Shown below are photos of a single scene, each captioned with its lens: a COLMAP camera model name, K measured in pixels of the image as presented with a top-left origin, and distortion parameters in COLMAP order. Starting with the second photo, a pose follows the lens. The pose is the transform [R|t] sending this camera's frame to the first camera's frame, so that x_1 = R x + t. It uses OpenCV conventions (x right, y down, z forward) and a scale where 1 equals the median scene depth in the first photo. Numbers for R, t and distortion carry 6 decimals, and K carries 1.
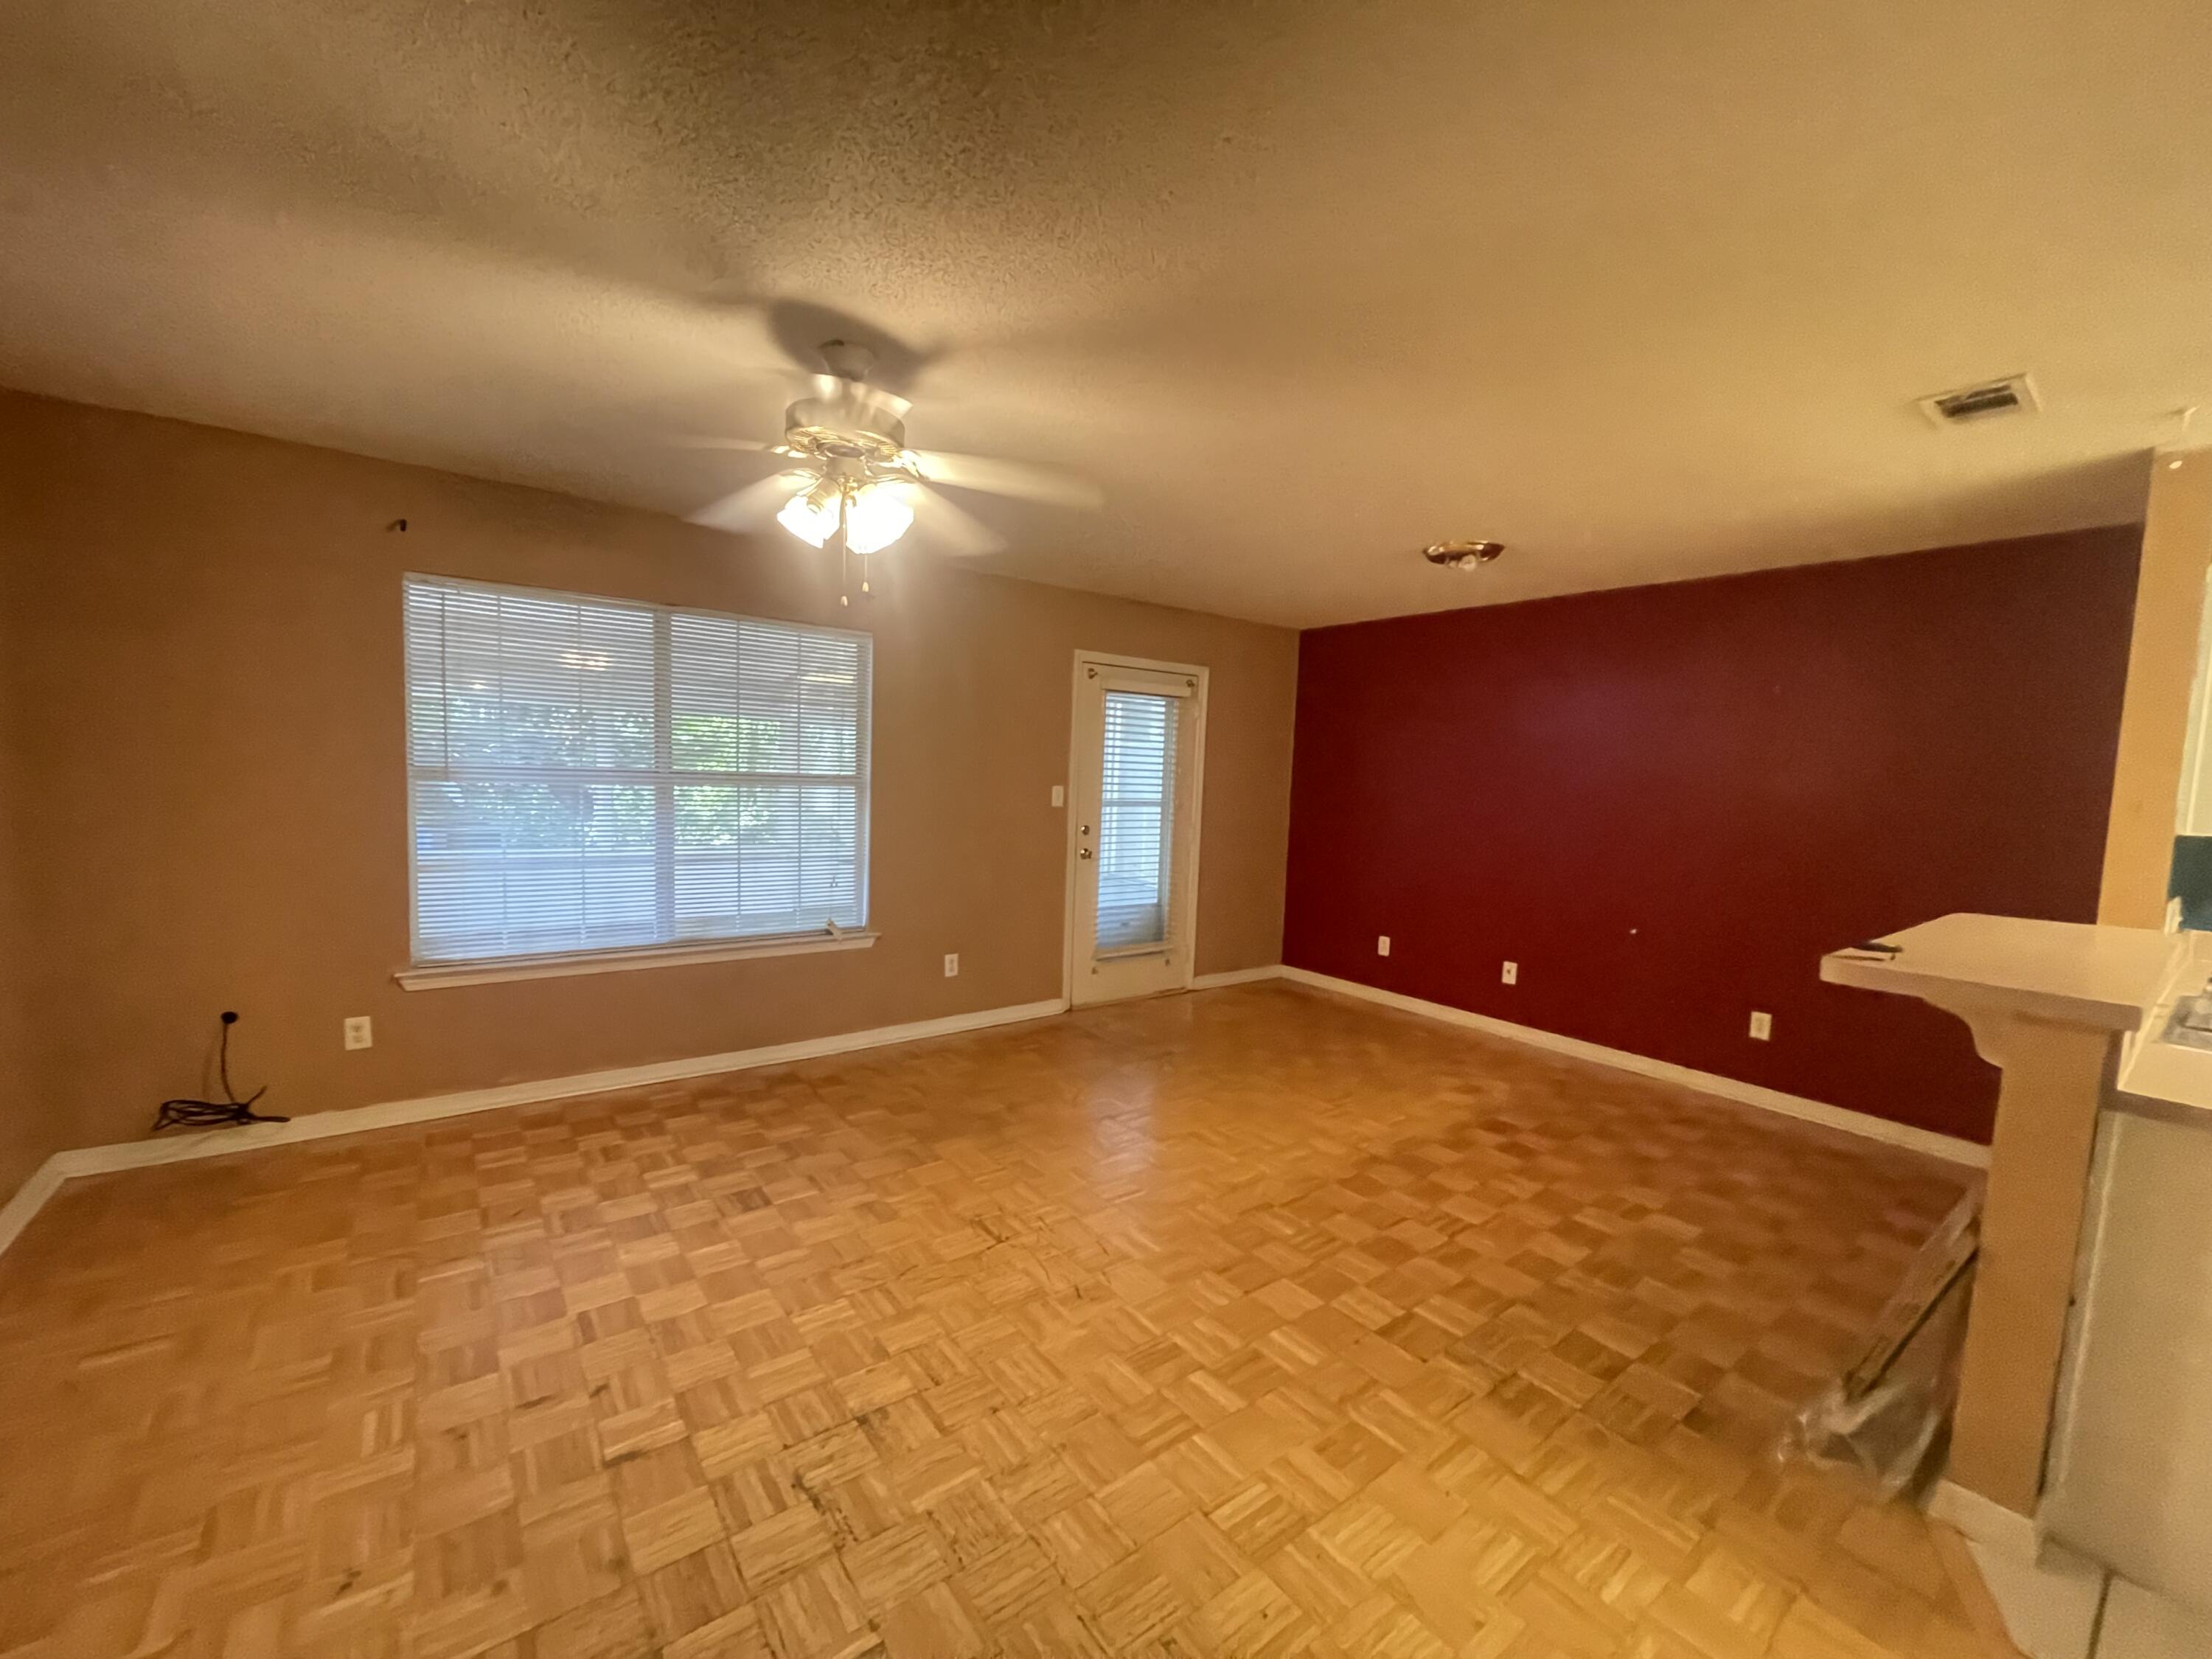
lens RADIAL K [[889.0, 0, 1106.0], [0, 889.0, 829.5], [0, 0, 1]] dist [0.000689, 0.000001]
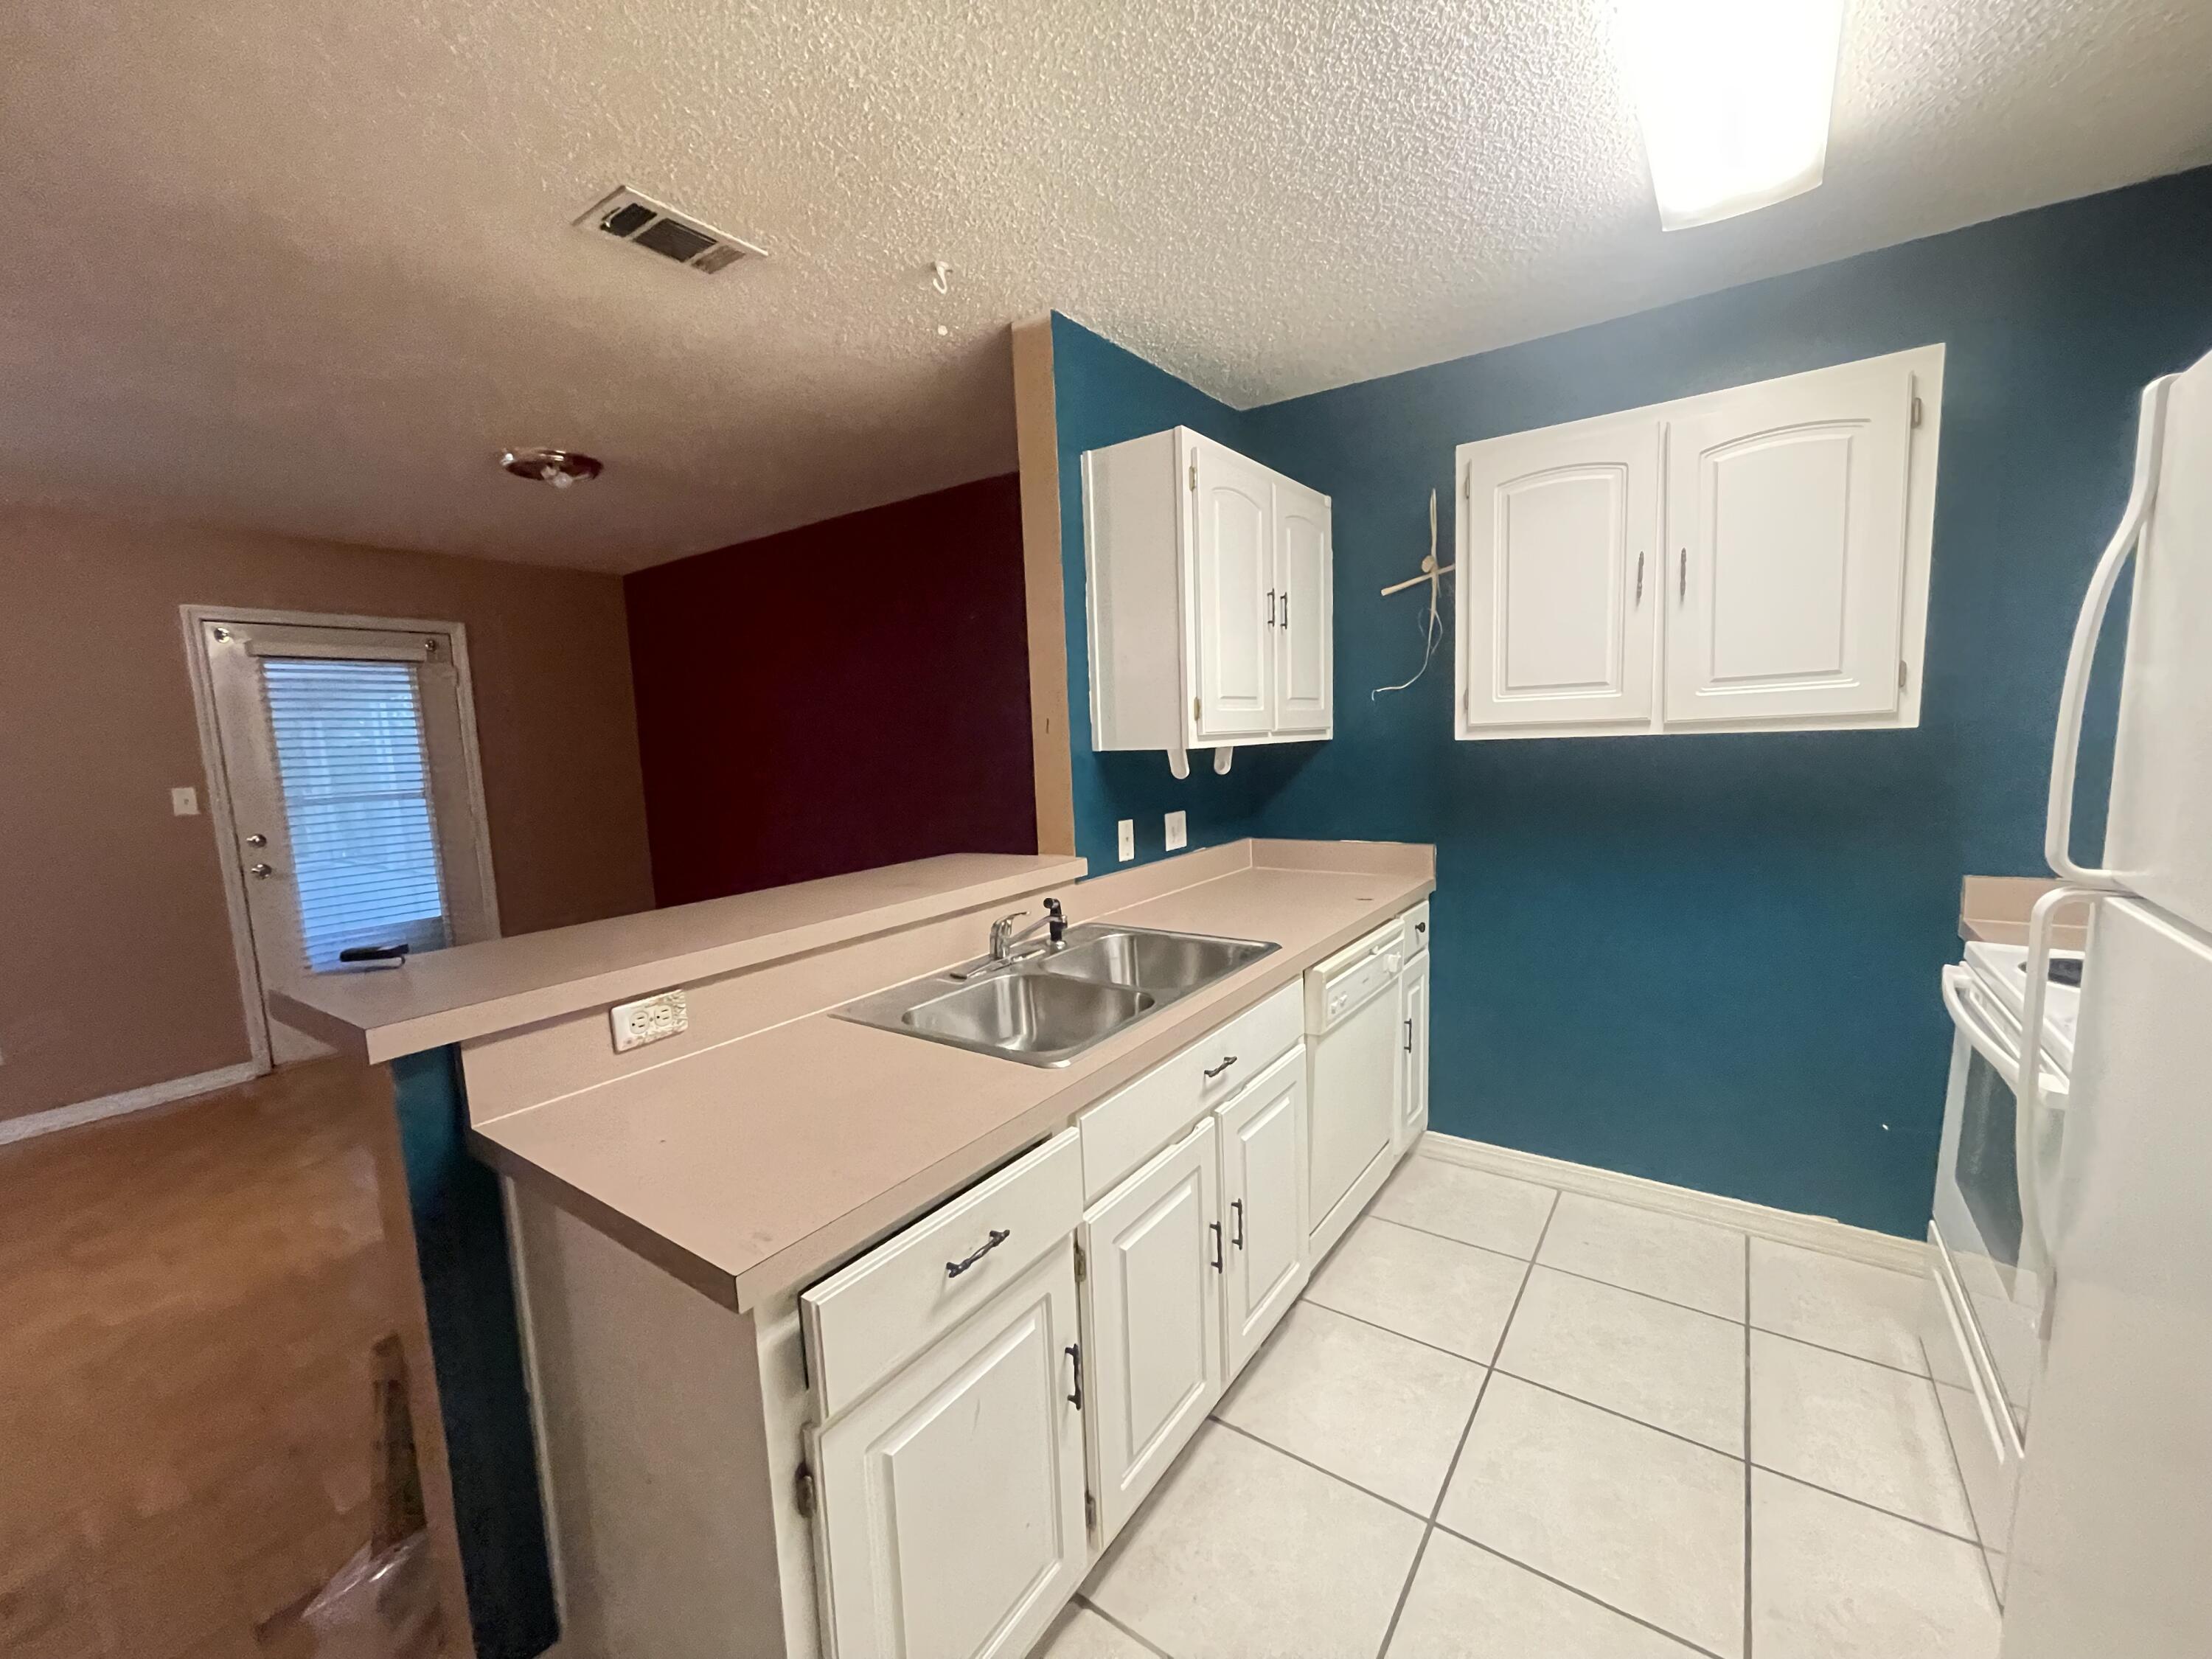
lens RADIAL K [[889.0, 0, 1106.0], [0, 889.0, 829.5], [0, 0, 1]] dist [0.000689, 0.000001]
pose [[0.952650, -0.108302, 0.284128, 0.472026], [0.095853, 0.993739, 0.057403, 0.017157], [-0.288566, -0.027451, 0.957066, 0.049671]]
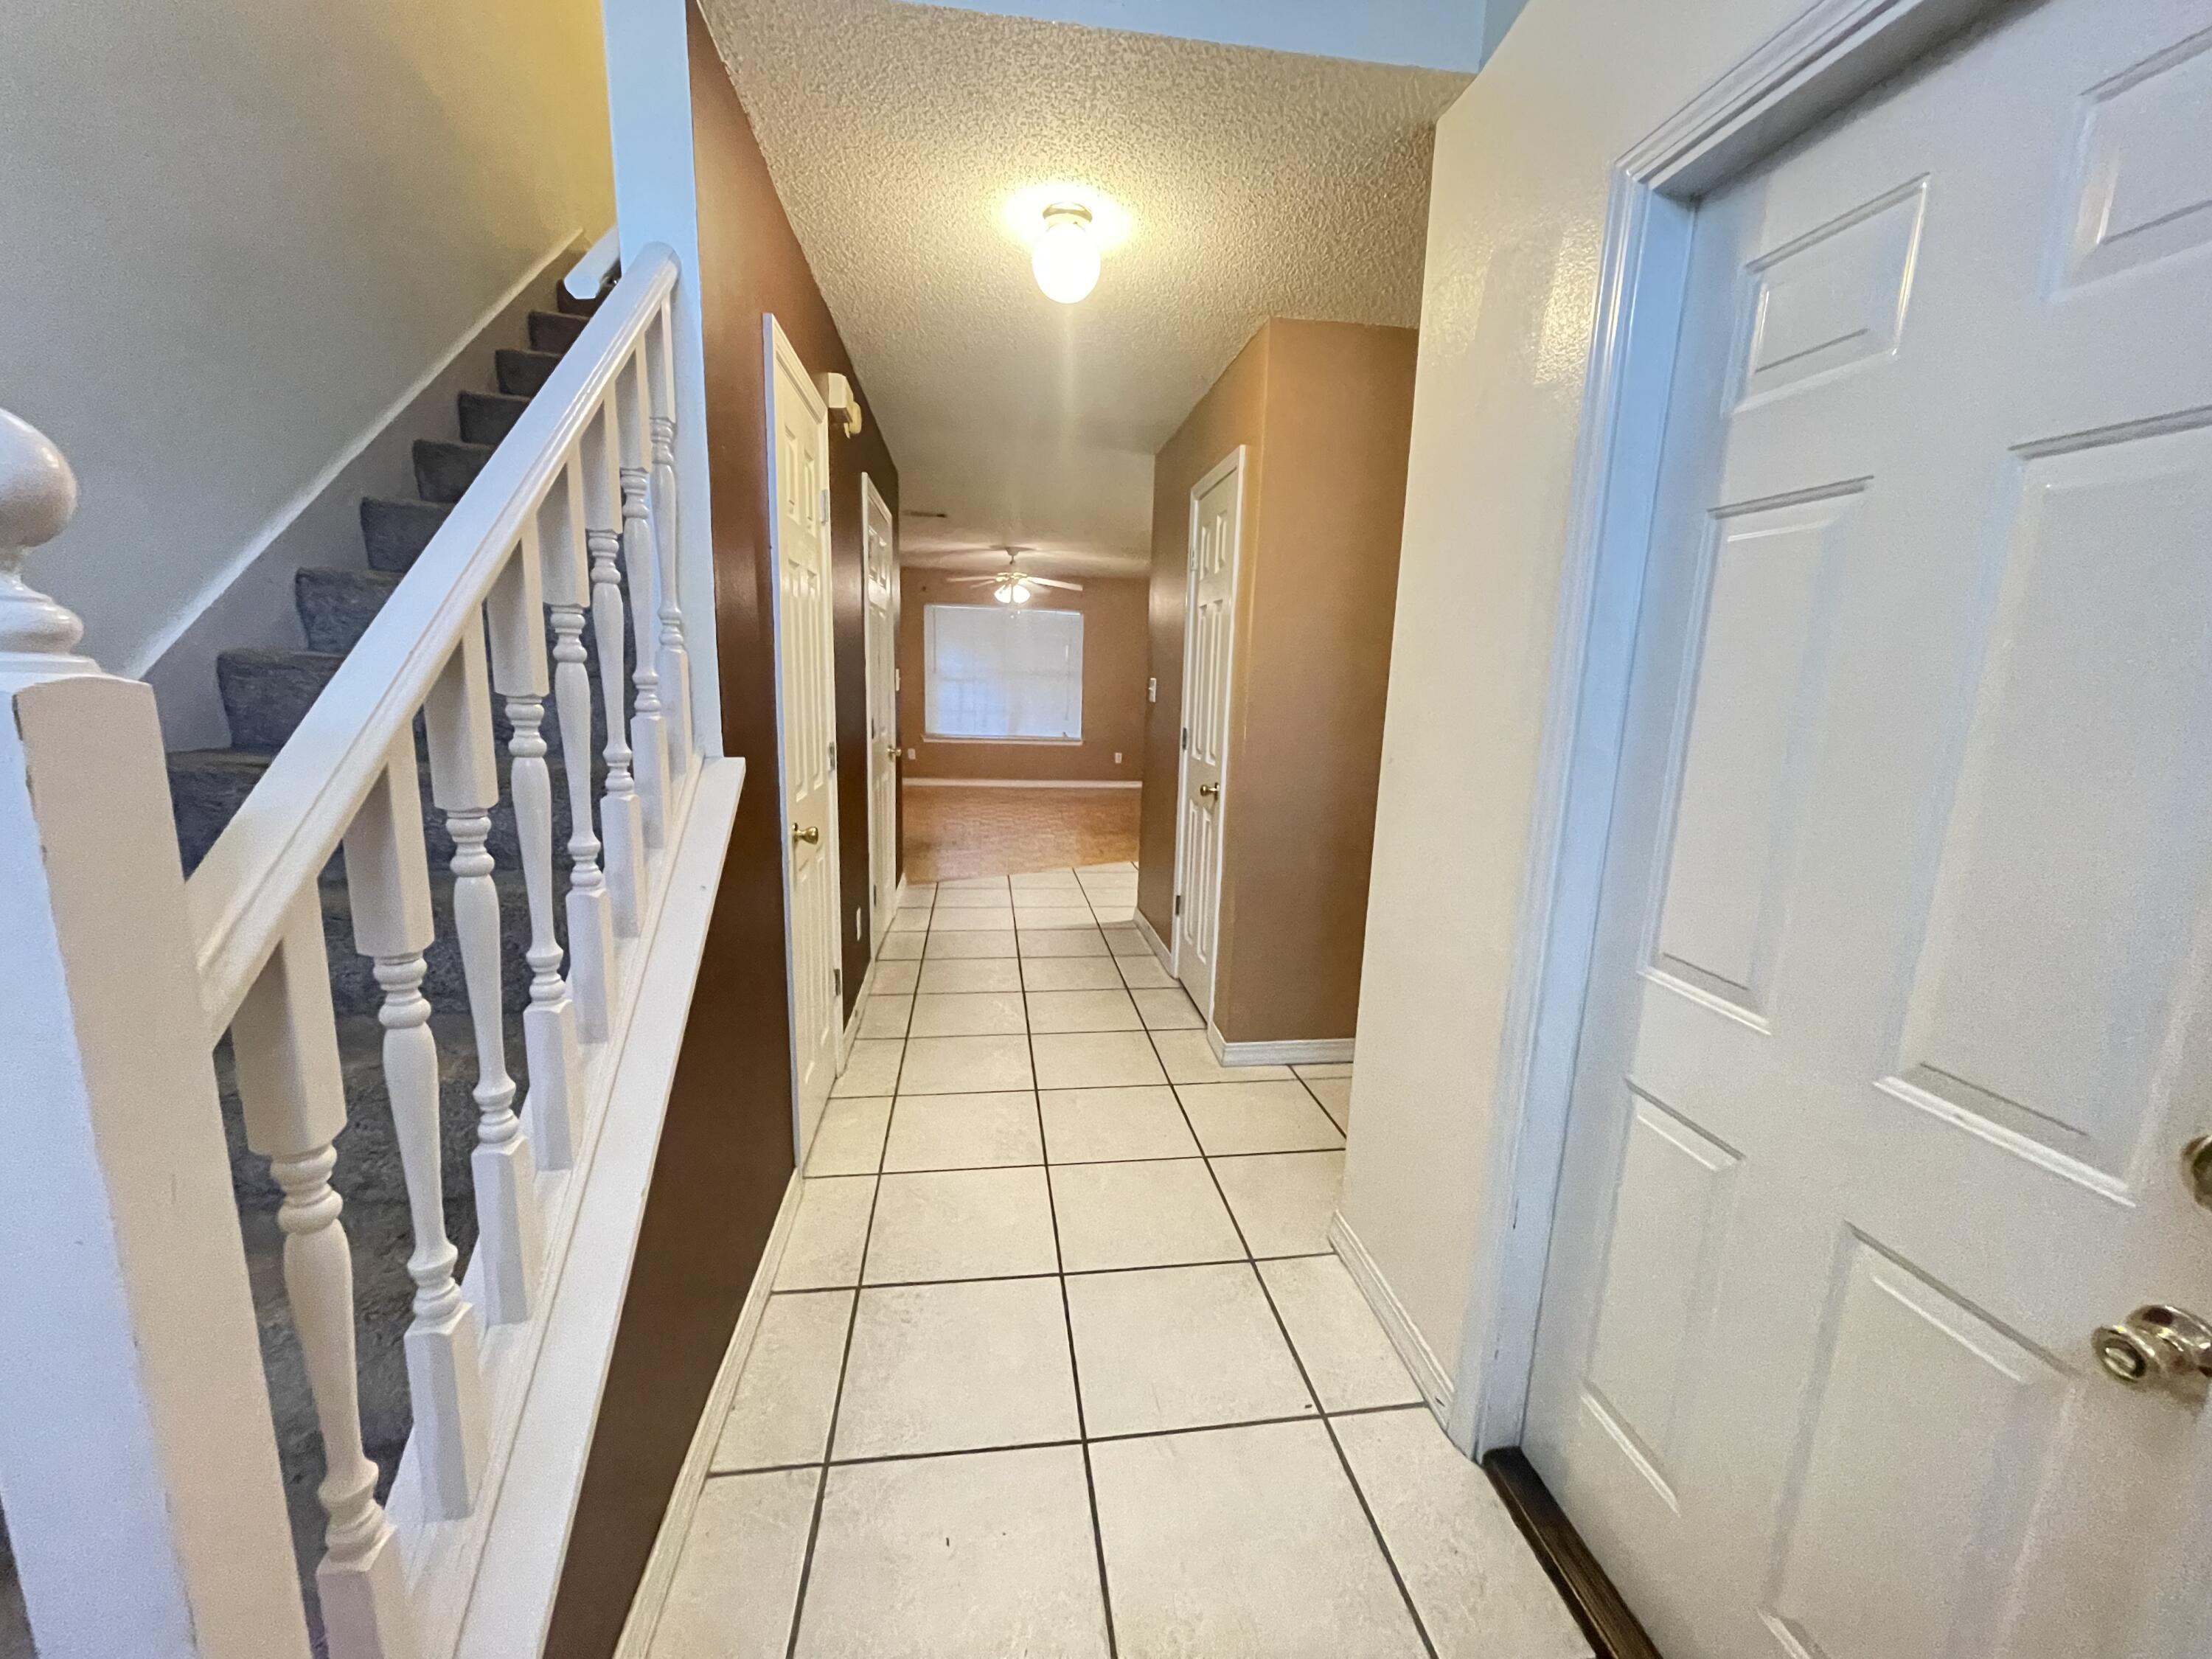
lens RADIAL K [[895.6, 0, 1100.5], [0, 895.6, 840.9], [0, 0, 1]] dist [-0.000027, -0.000030]
pose [[0.868955, 0.076998, -0.488864, 0.847489], [-0.029274, 0.994090, 0.104538, 0.117761], [0.494024, -0.076528, 0.866074, -0.929458]]
